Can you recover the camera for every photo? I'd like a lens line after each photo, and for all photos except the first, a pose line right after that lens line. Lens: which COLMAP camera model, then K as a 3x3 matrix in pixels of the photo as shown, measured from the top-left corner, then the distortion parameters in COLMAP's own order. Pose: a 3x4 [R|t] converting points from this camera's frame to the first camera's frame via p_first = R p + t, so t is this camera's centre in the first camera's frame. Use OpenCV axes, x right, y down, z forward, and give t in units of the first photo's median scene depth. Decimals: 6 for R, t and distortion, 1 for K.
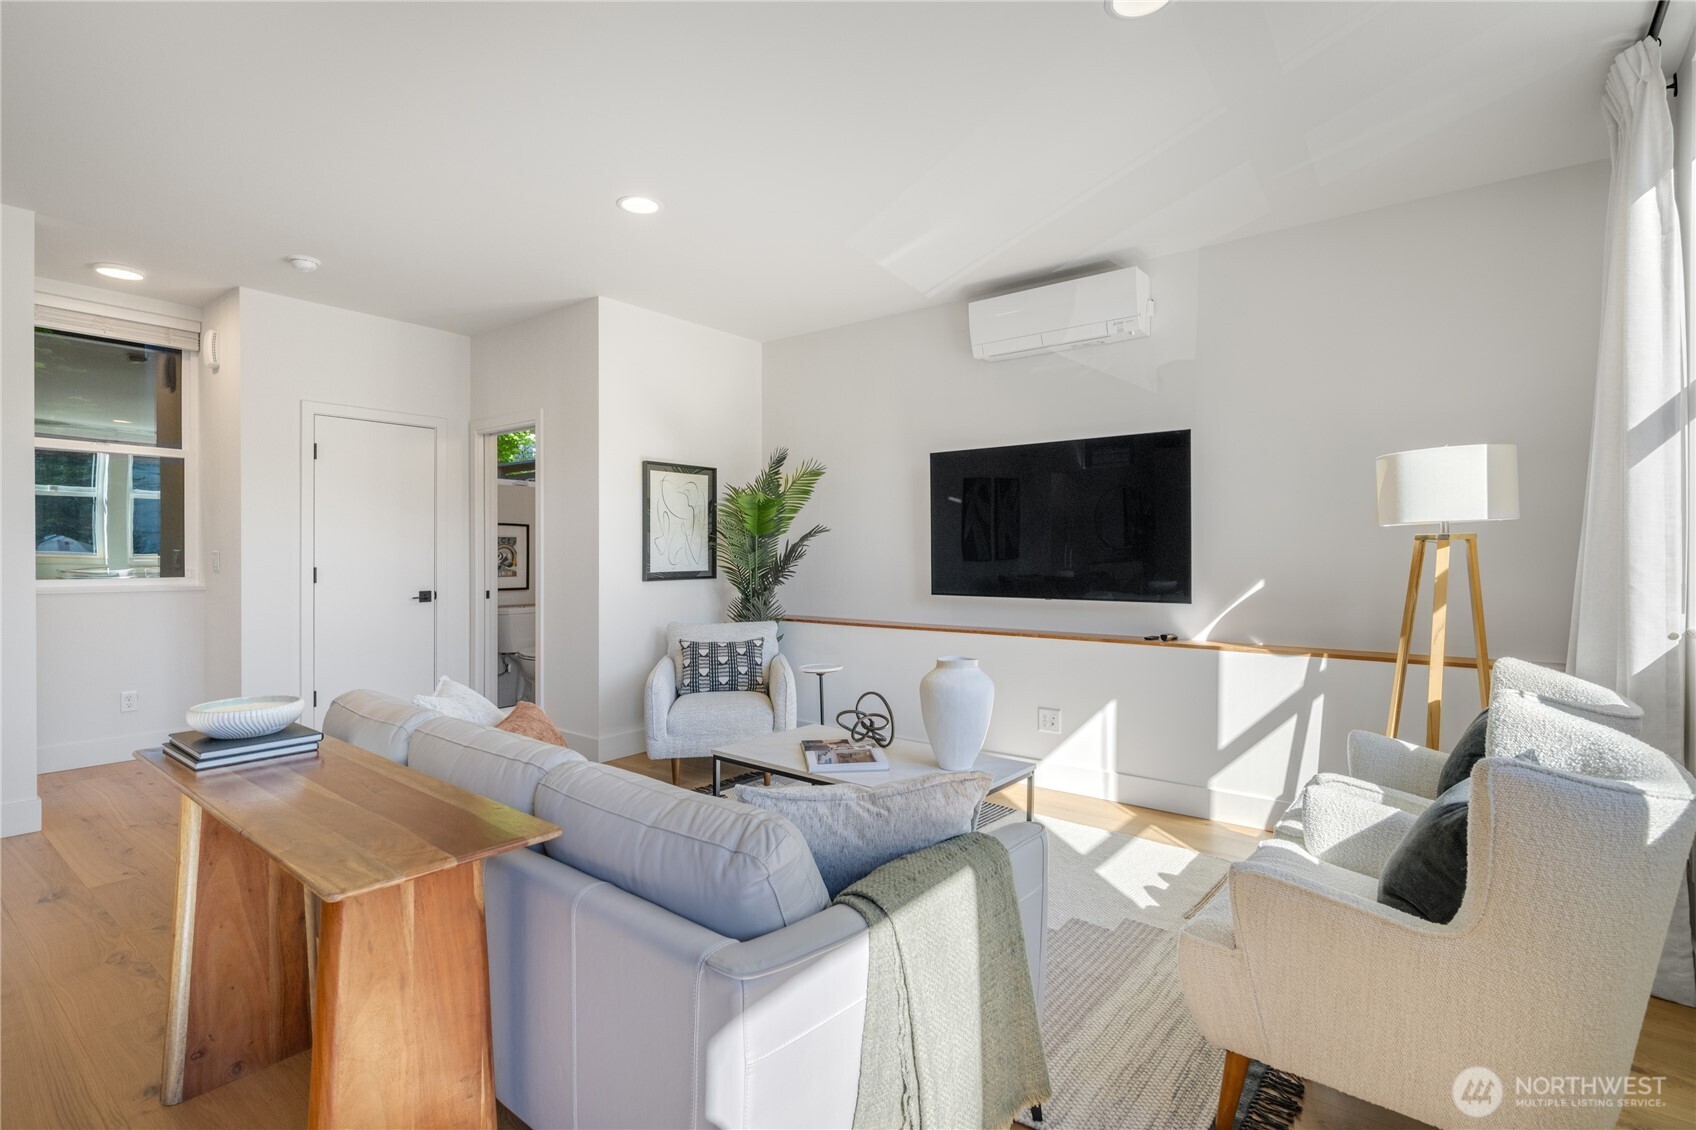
lens RADIAL K [[783.9, 0, 848.0], [0, 783.9, 565.0], [0, 0, 1]] dist [-0.000348, 0.000000]
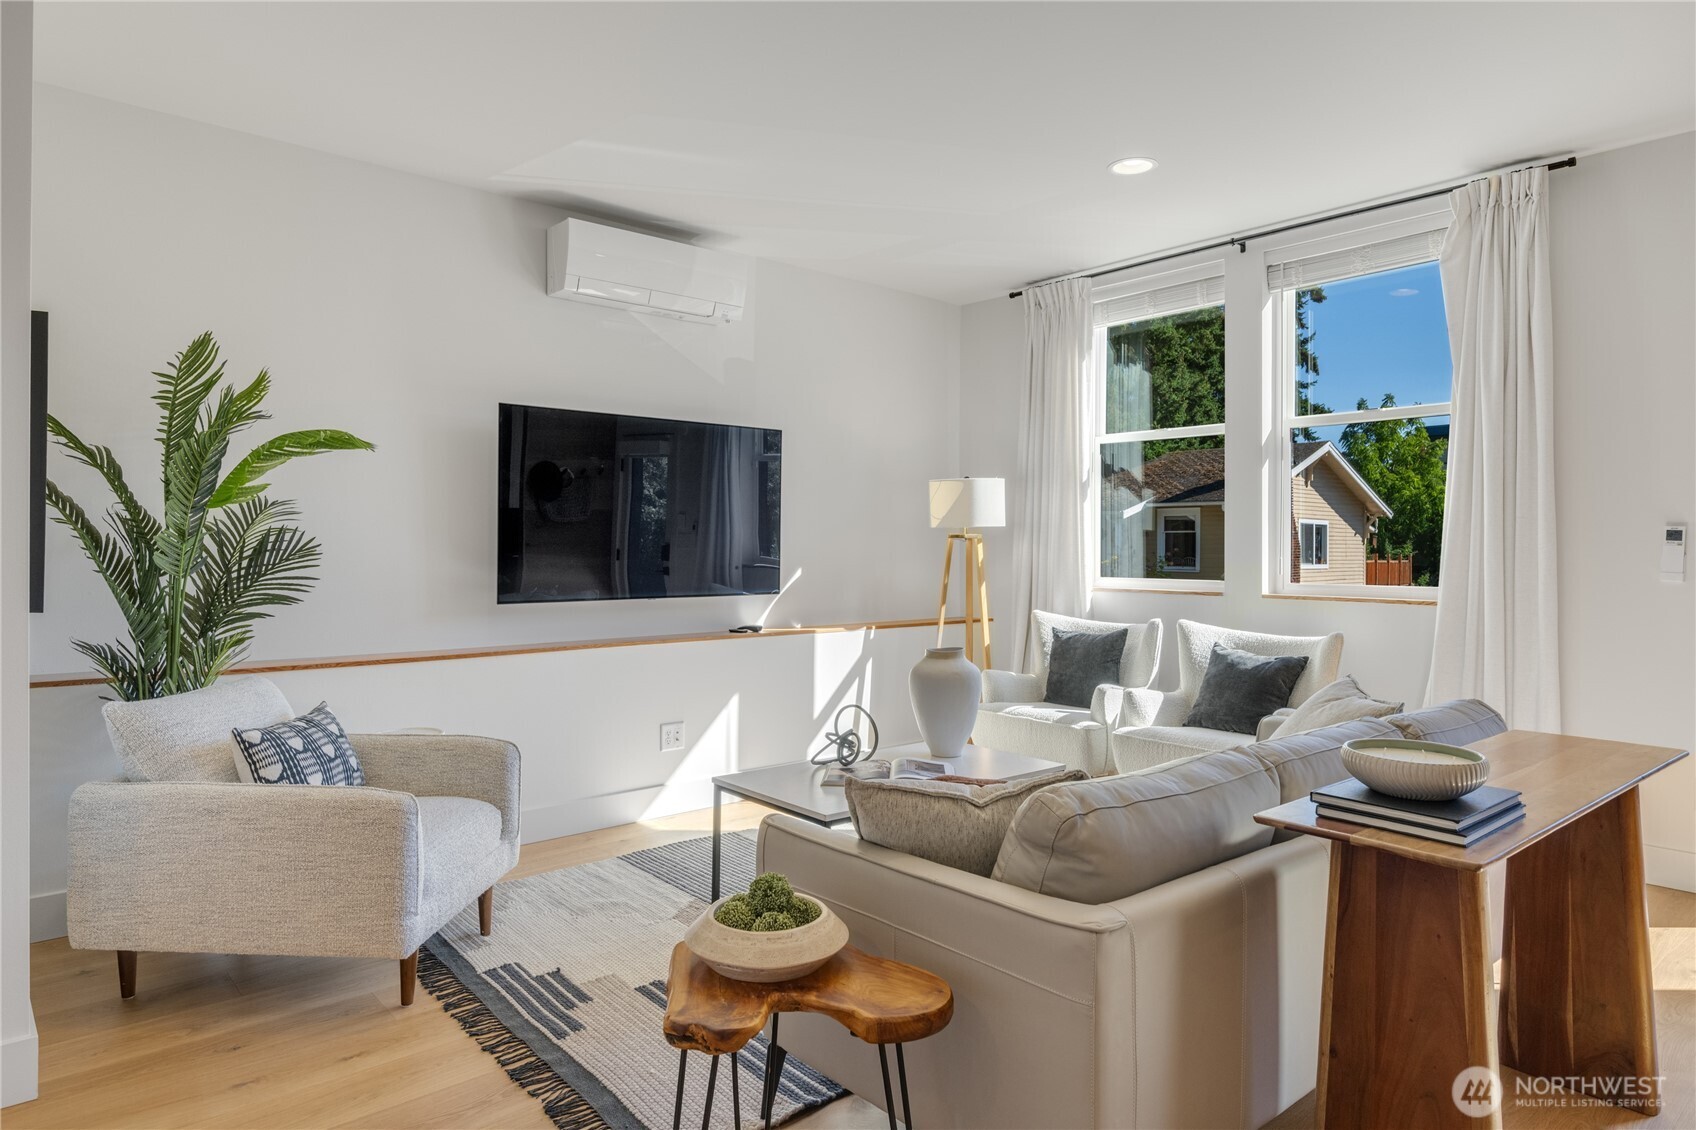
lens RADIAL K [[994.2, 0, 845.9], [0, 994.2, 553.7], [0, 0, 1]] dist [-0.018851, -0.000286]
pose [[0.247280, -0.003165, 0.968939, -0.933848], [0.000543, 0.999995, 0.003128, -0.007505], [-0.968944, -0.000248, 0.247281, 0.629796]]
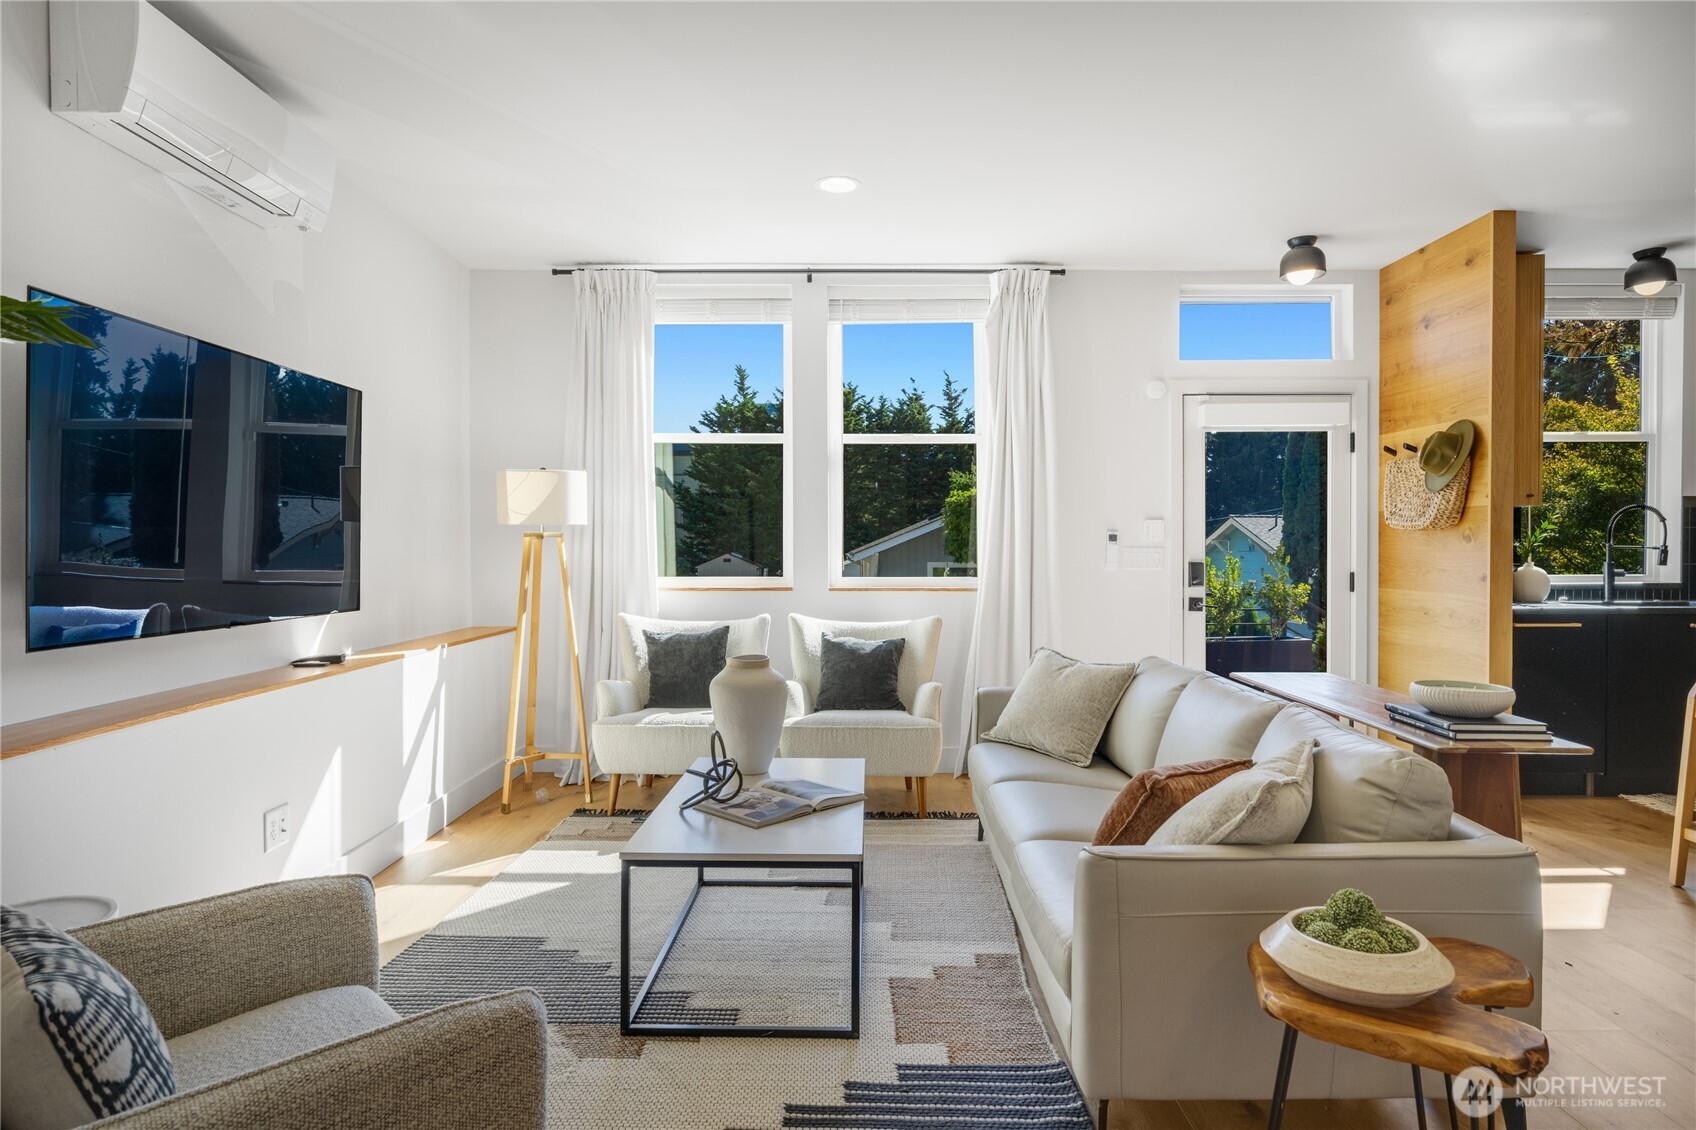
lens RADIAL K [[941.6, 0, 848.0], [0, 941.6, 565.0], [0, 0, 1]] dist [-0.000250, 0.000170]
pose [[-0.574449, -0.009836, 0.818481, -0.692965], [0.005588, 0.999857, 0.015938, -0.006149], [-0.818521, 0.013729, -0.574312, 1.245664]]
